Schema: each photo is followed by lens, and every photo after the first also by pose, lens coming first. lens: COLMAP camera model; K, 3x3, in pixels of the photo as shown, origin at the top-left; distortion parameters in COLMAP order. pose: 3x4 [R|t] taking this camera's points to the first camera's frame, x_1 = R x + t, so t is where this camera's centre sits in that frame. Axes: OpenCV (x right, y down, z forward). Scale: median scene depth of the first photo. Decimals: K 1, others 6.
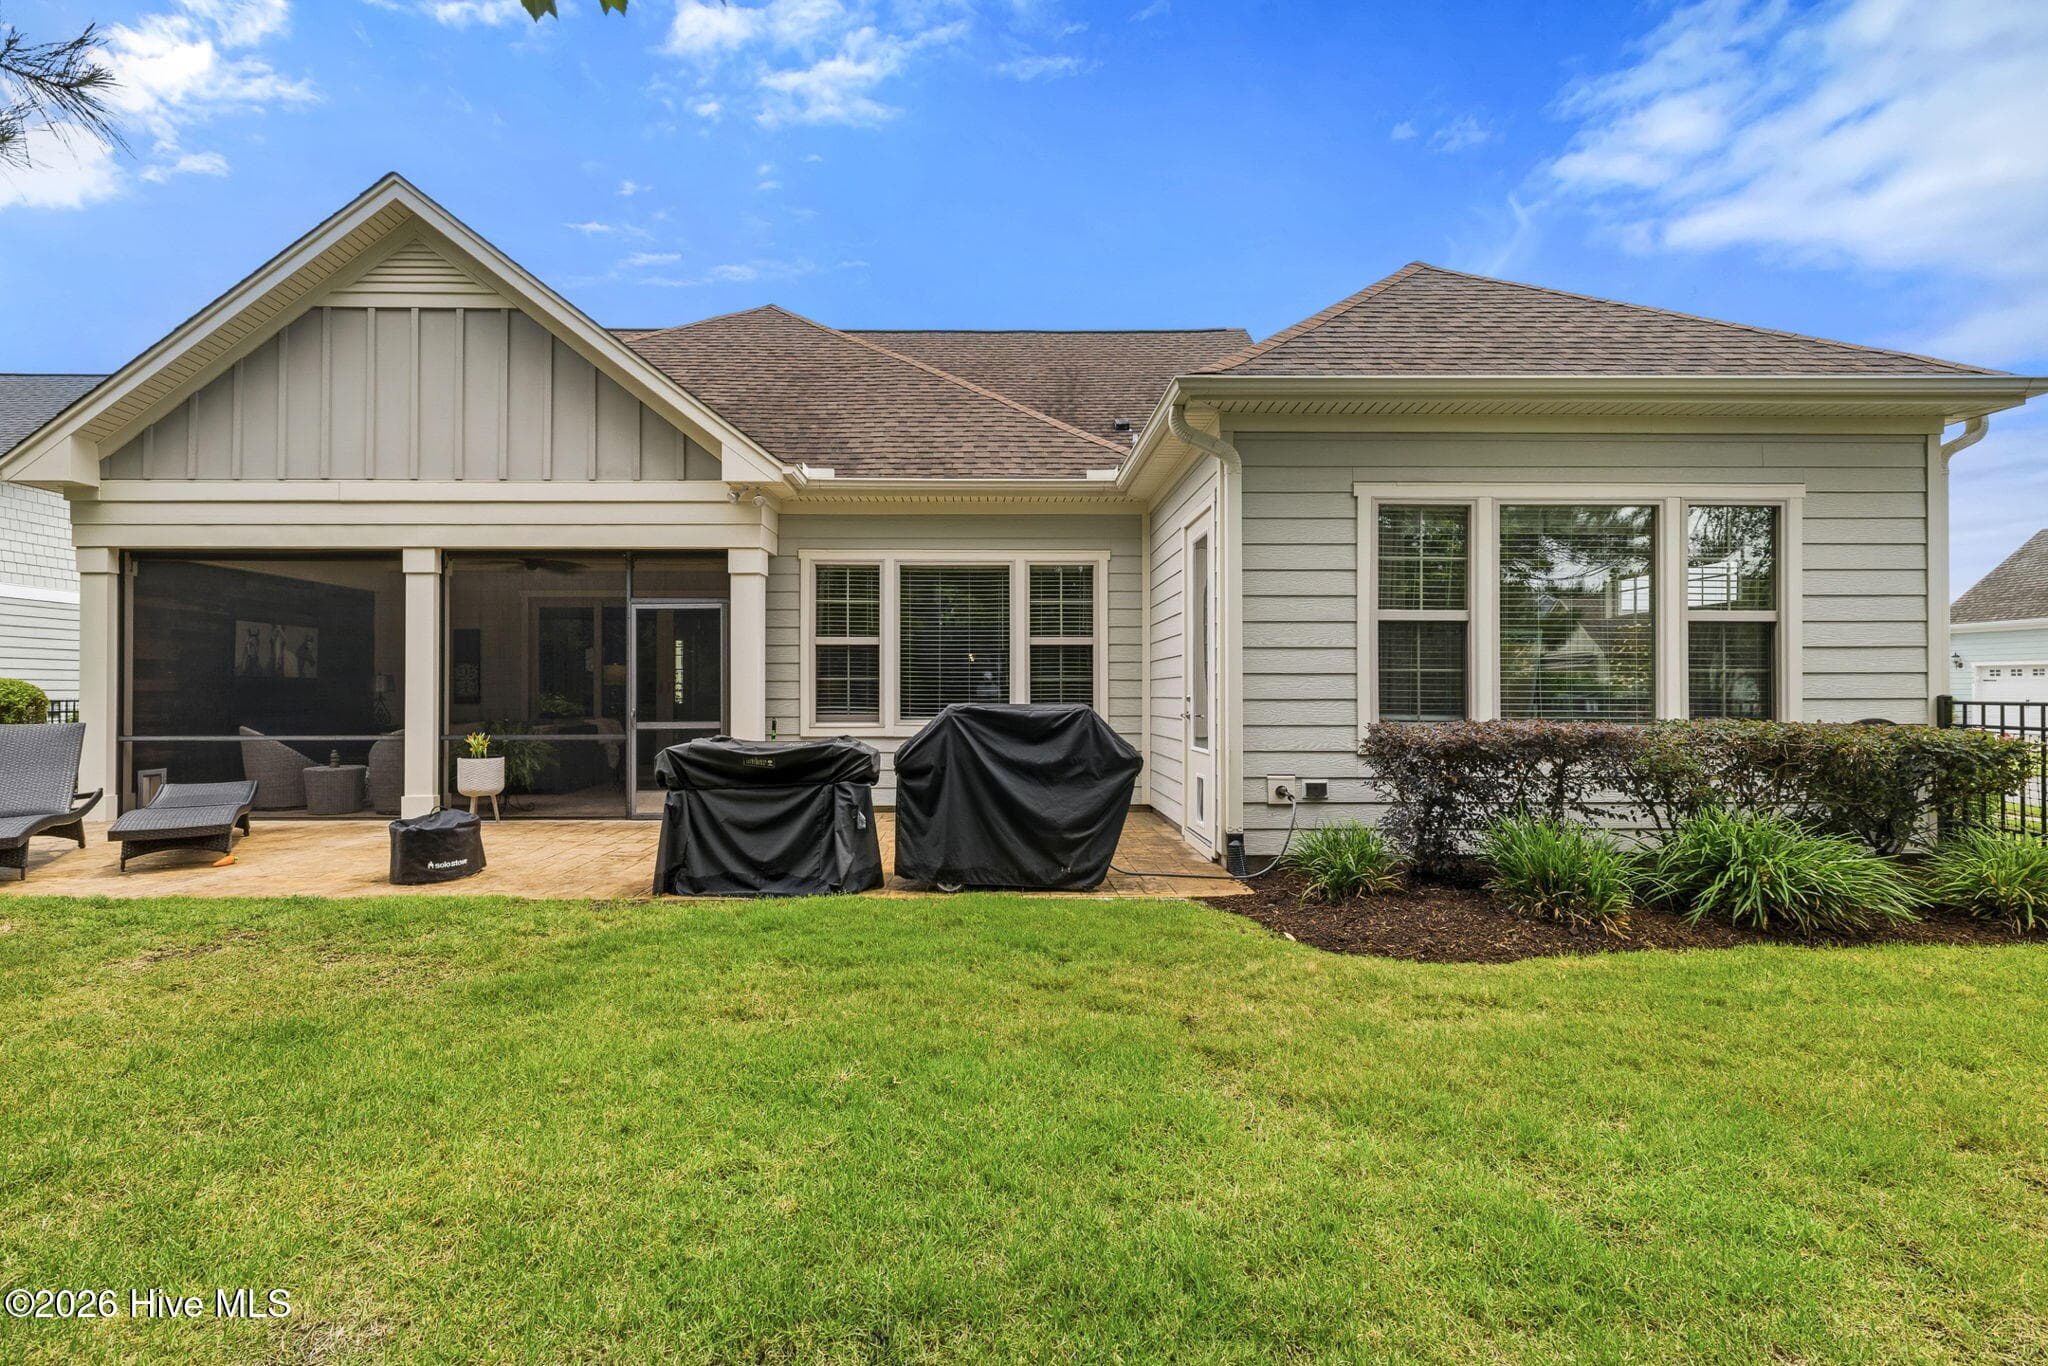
lens RADIAL K [[916.0, 0, 1014.9], [0, 916.0, 686.6], [0, 0, 1]] dist [0.001018, 0.000298]
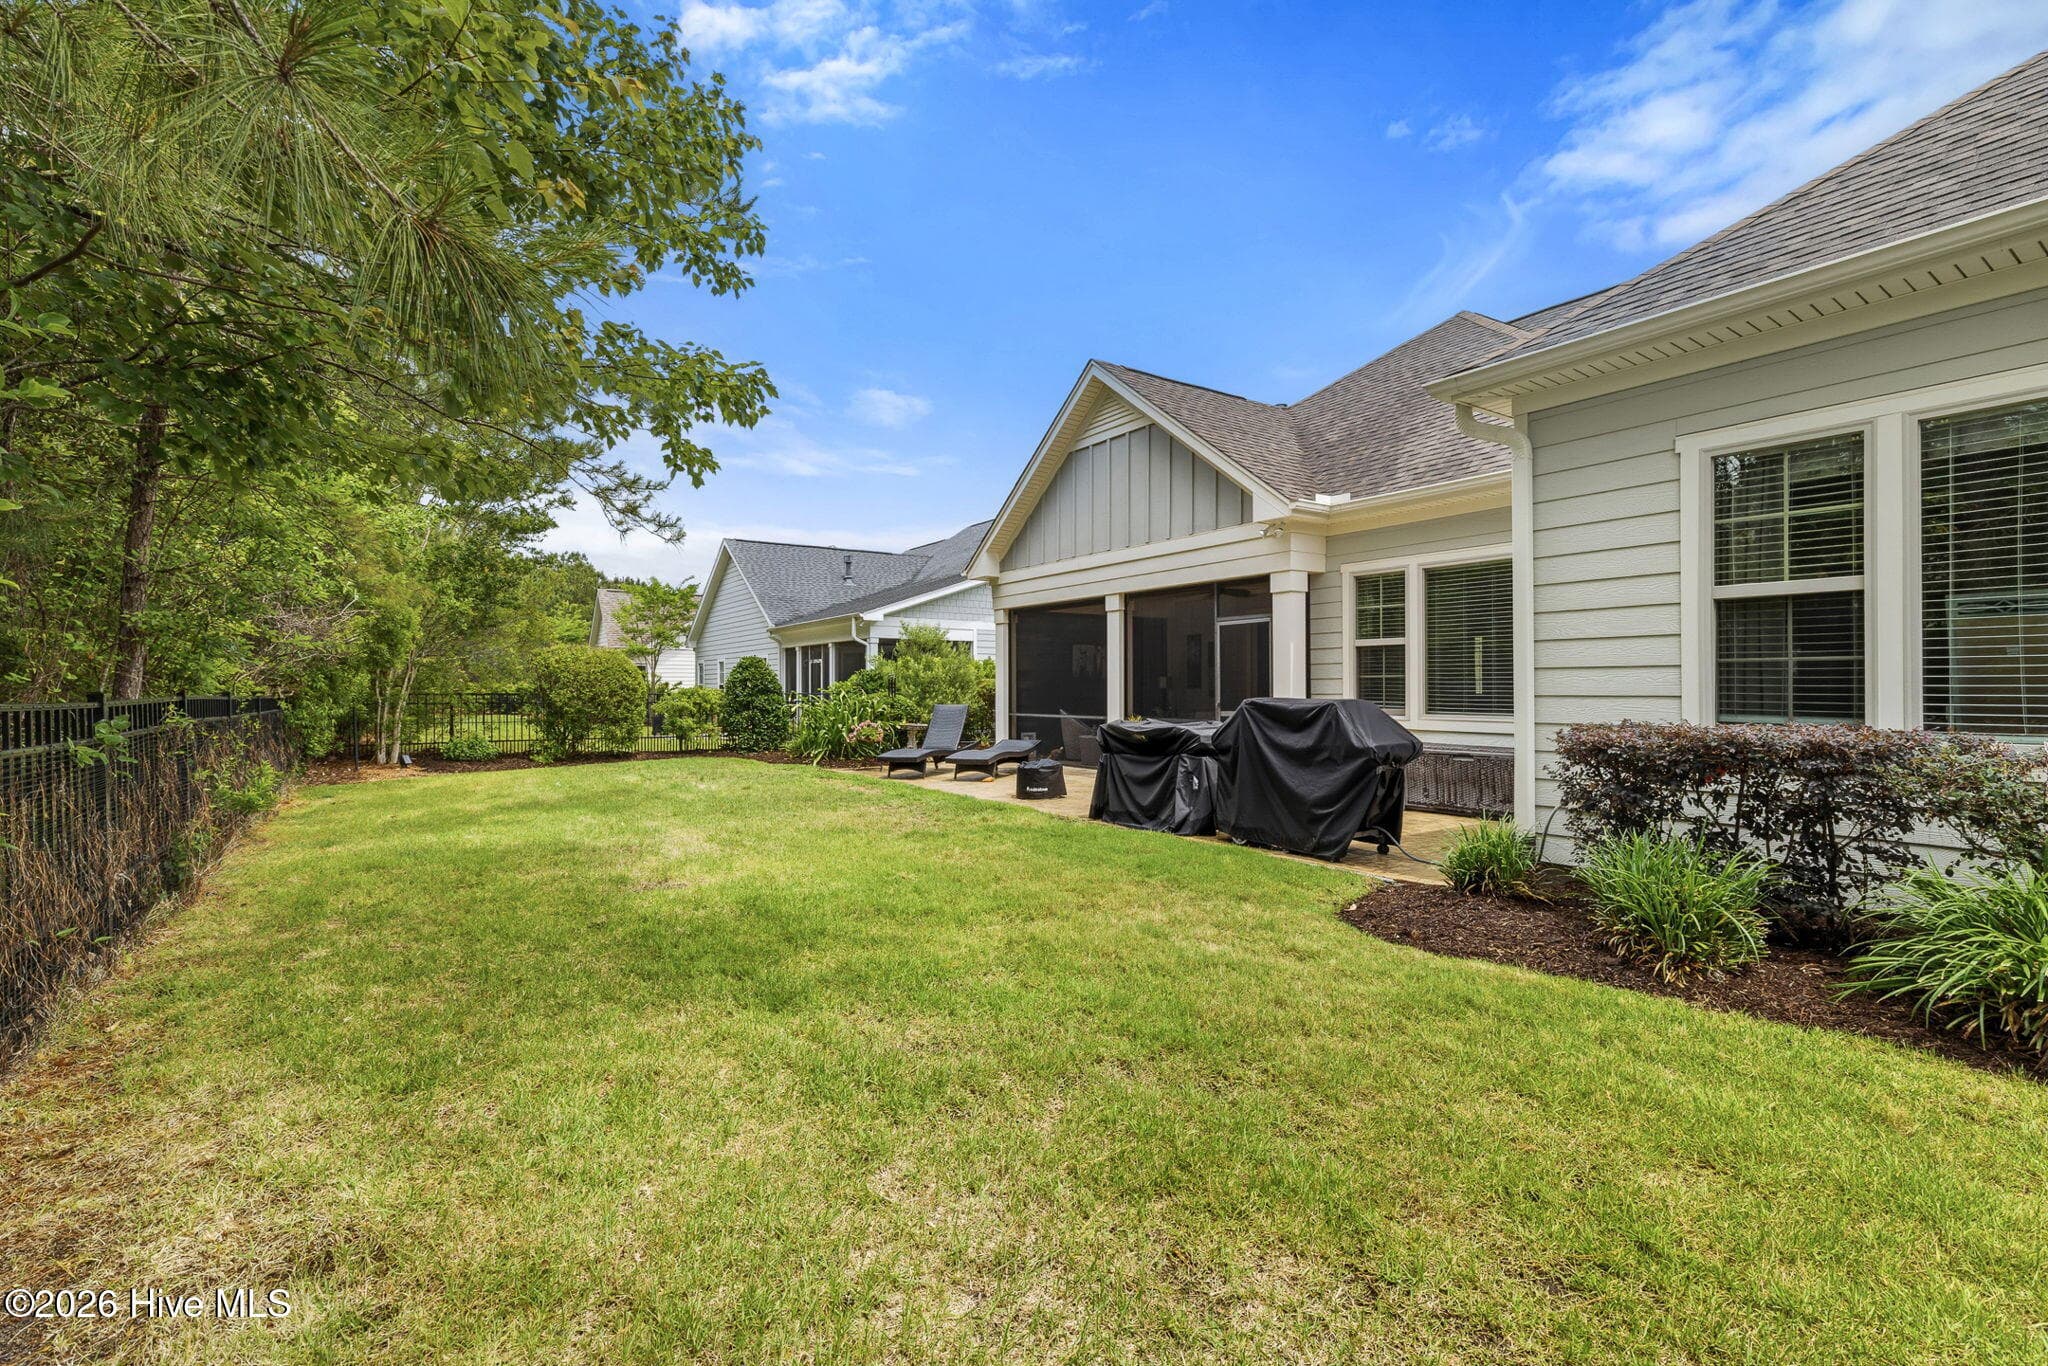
lens RADIAL K [[916.0, 0, 1018.5], [0, 916.0, 685.7], [0, 0, 1]] dist [0.001018, 0.000298]
pose [[0.548553, -0.004636, -0.836103, 0.548271], [0.008446, 0.999964, -0.000003, -0.000506], [0.836073, -0.007060, 0.548573, 0.026706]]
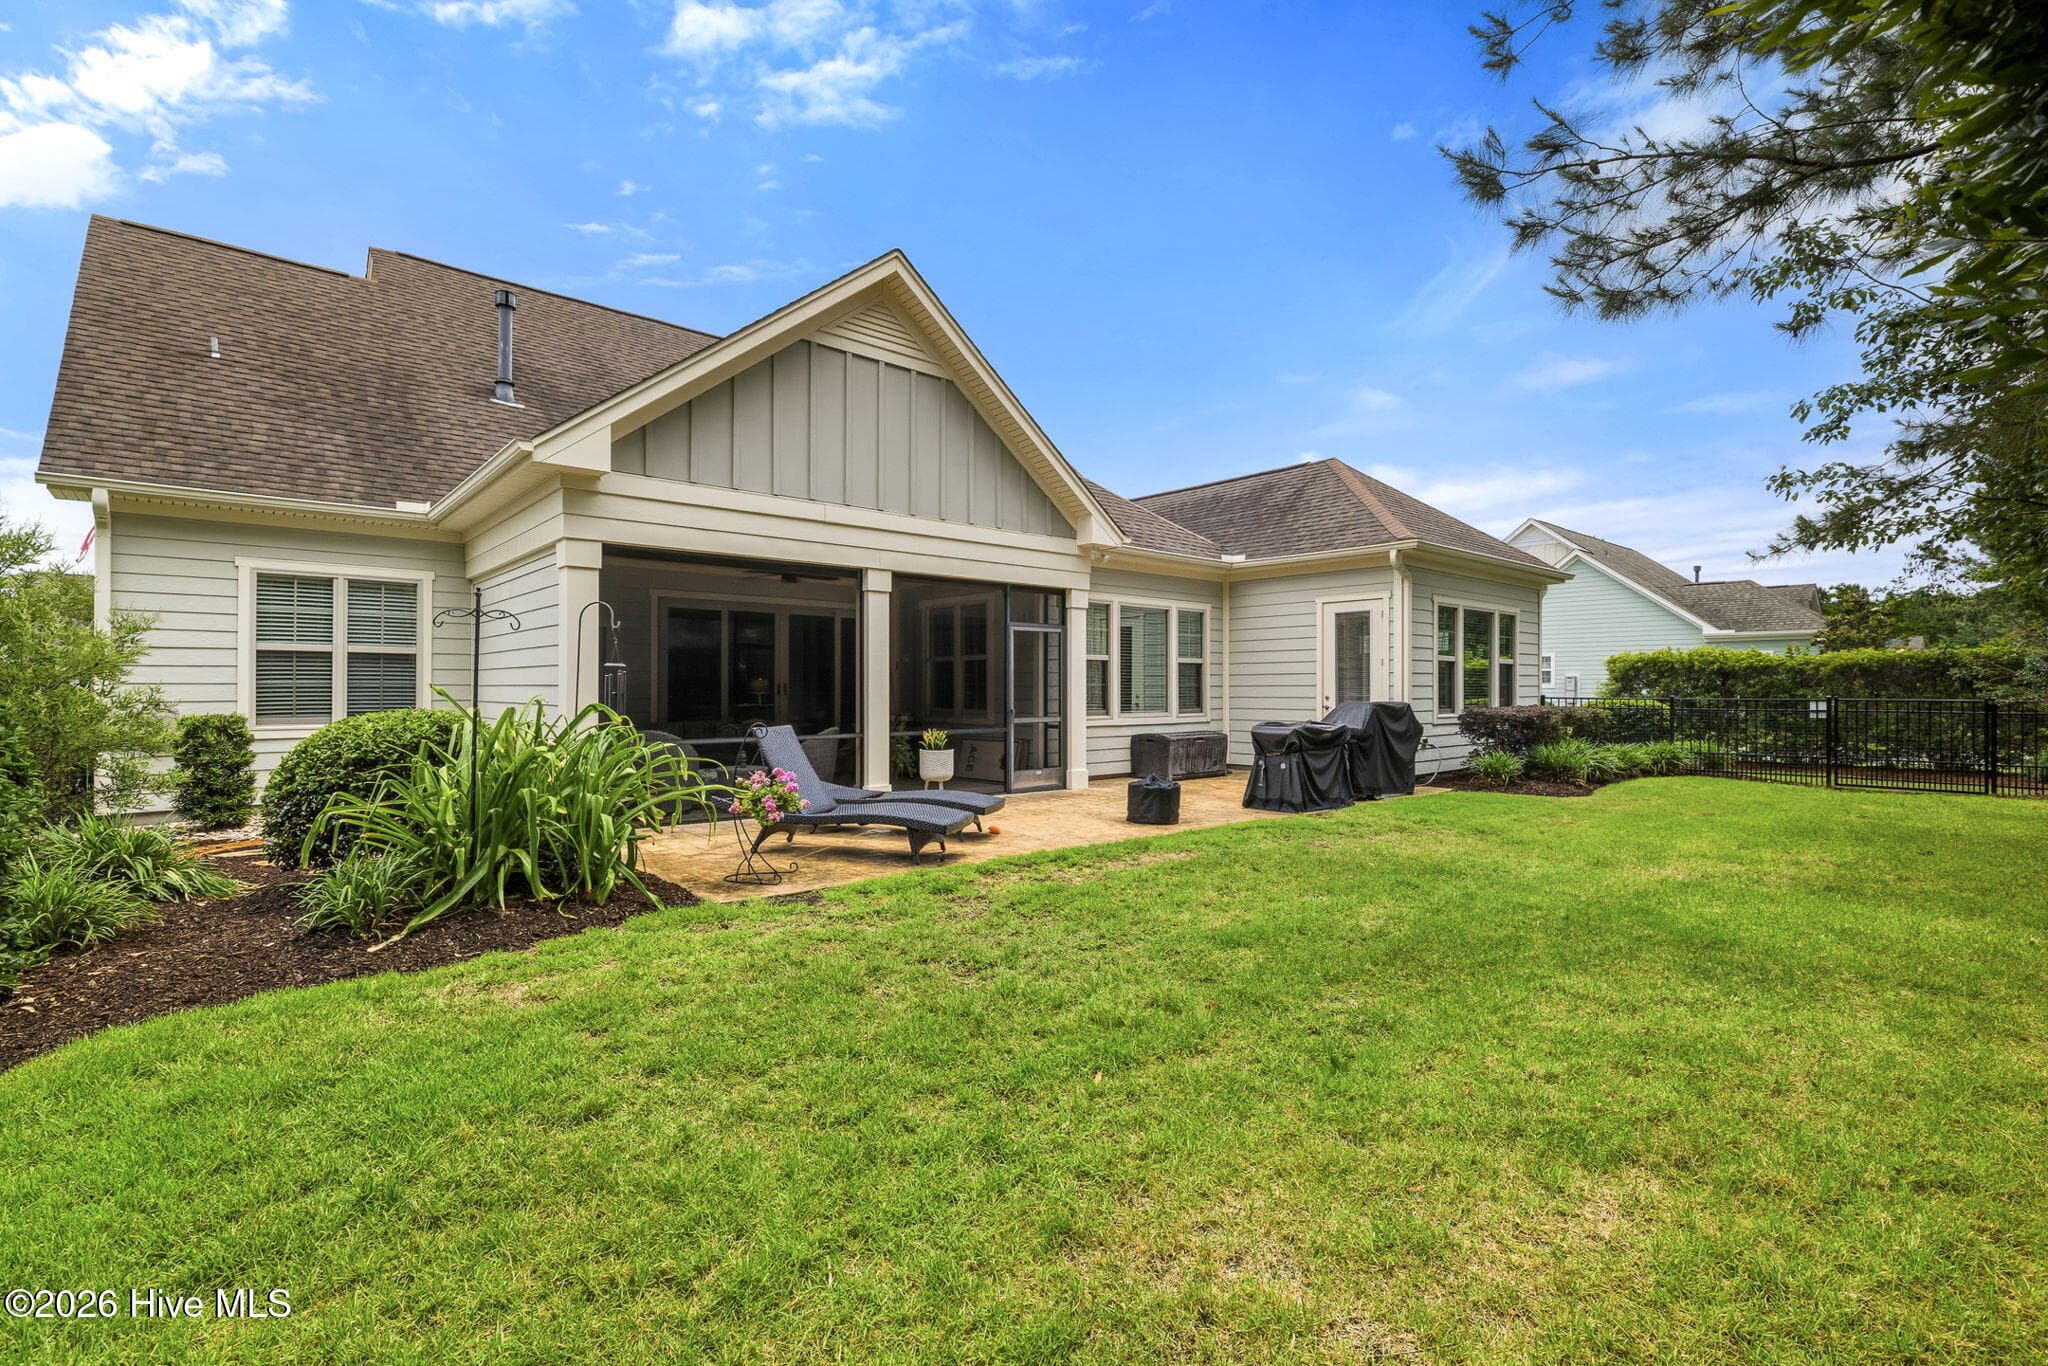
lens RADIAL K [[916.0, 0, 1013.9], [0, 916.0, 679.6], [0, 0, 1]] dist [0.001018, 0.000298]
pose [[0.758811, 0.006075, 0.651282, -1.276091], [-0.004667, 0.999982, -0.003890, -0.010446], [-0.651294, -0.000087, 0.758826, 0.021642]]
